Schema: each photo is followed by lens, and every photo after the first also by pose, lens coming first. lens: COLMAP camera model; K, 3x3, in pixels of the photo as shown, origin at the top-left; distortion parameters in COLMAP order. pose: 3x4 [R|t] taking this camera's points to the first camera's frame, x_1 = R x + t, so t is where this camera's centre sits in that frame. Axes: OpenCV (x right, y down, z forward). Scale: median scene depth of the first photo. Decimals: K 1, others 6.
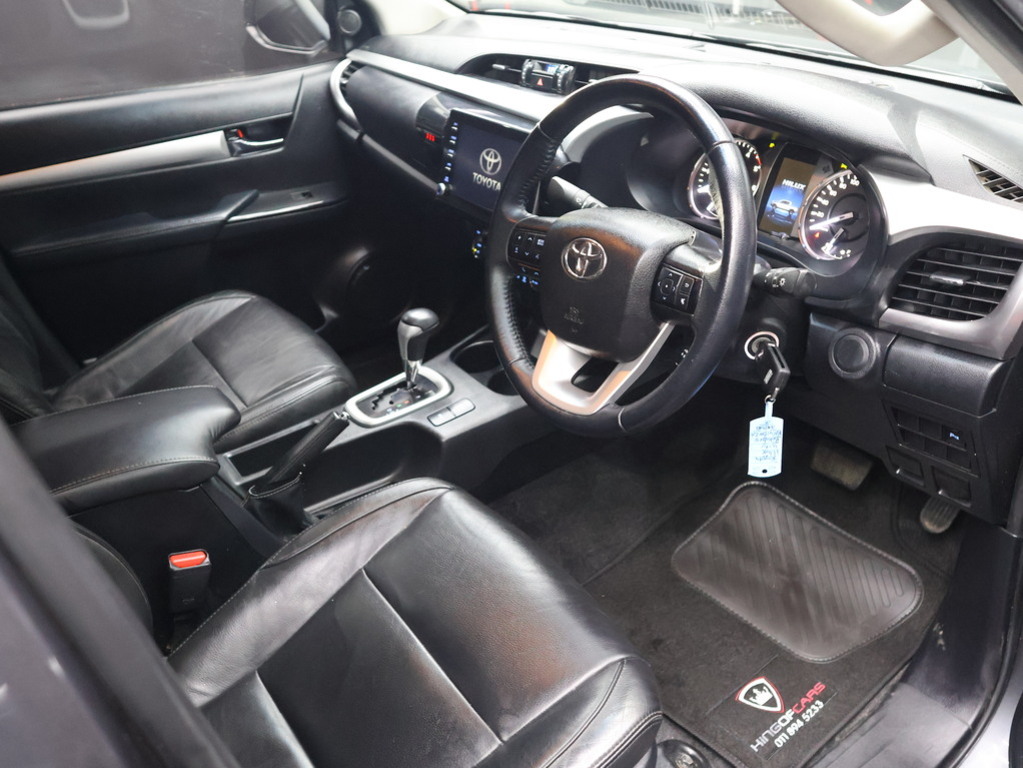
lens RADIAL K [[860.6, 0, 511.5], [0, 860.6, 384.0], [0, 0, 1]] dist [-0.009413, 0.006022]
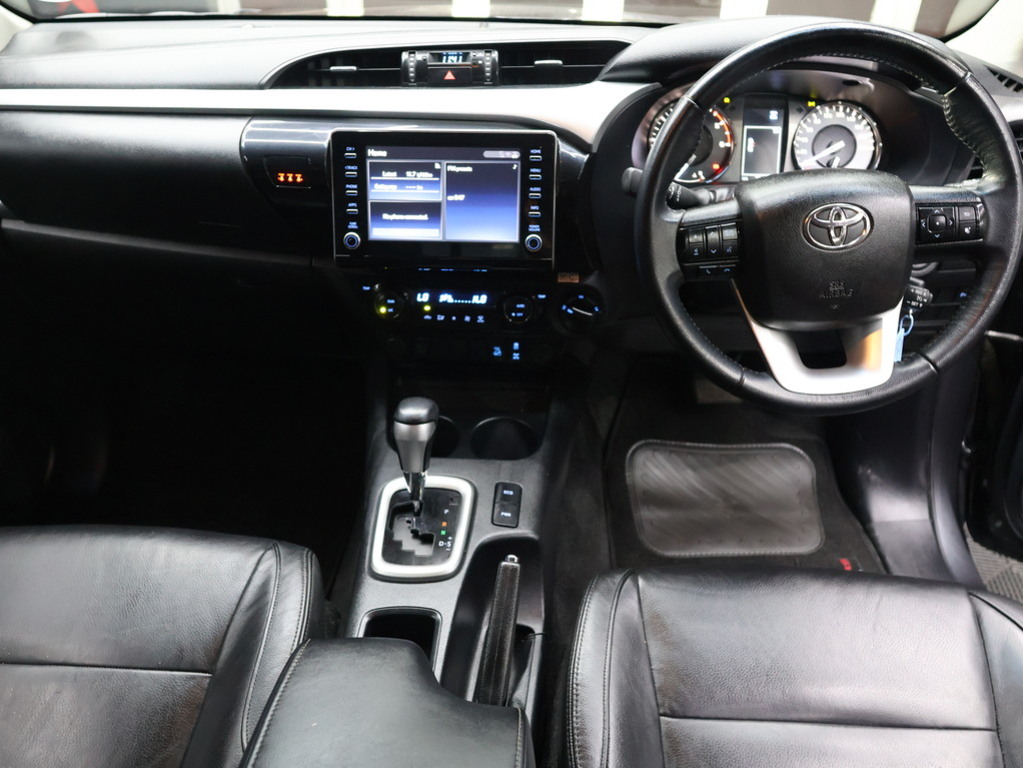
lens RADIAL K [[860.6, 0, 511.5], [0, 860.6, 384.0], [0, 0, 1]] dist [-0.009413, 0.006022]
pose [[0.605268, -0.362345, 0.708771, -0.621776], [0.378170, 0.914386, 0.144516, -0.190660], [-0.700455, 0.180565, 0.690477, 0.479826]]
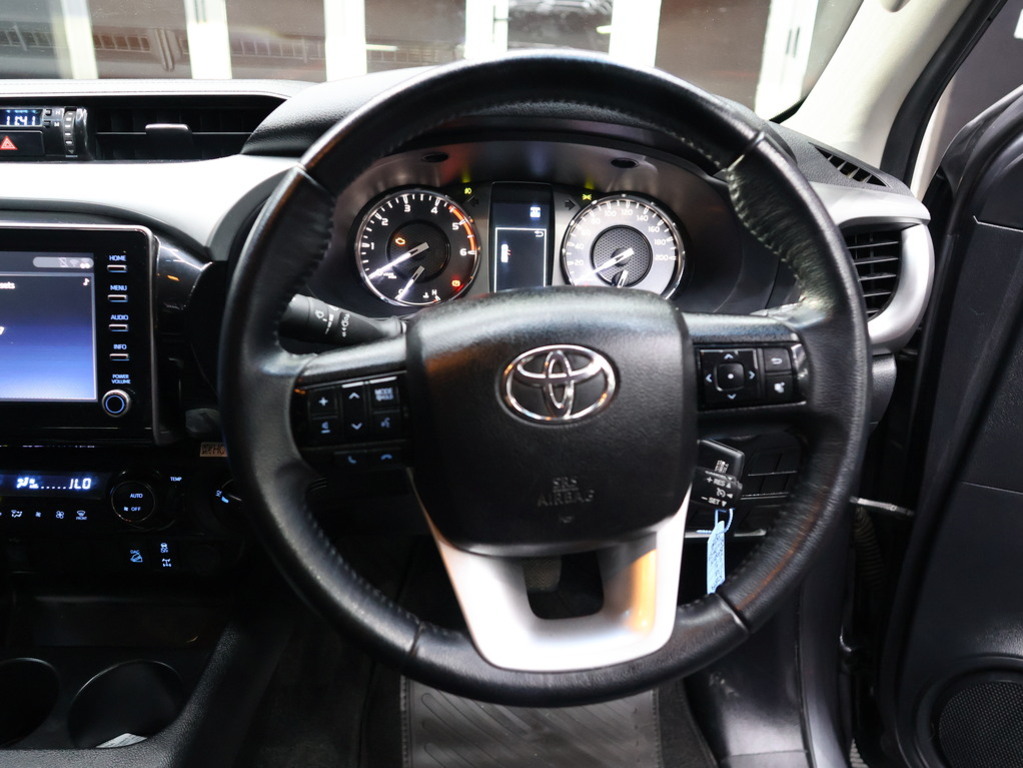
lens RADIAL K [[860.6, 0, 511.5], [0, 860.6, 384.0], [0, 0, 1]] dist [-0.009413, 0.006022]
pose [[0.532362, -0.269536, 0.802459, -0.264850], [0.380783, 0.922883, 0.057369, -0.139427], [-0.756039, 0.275022, 0.593942, 0.529023]]
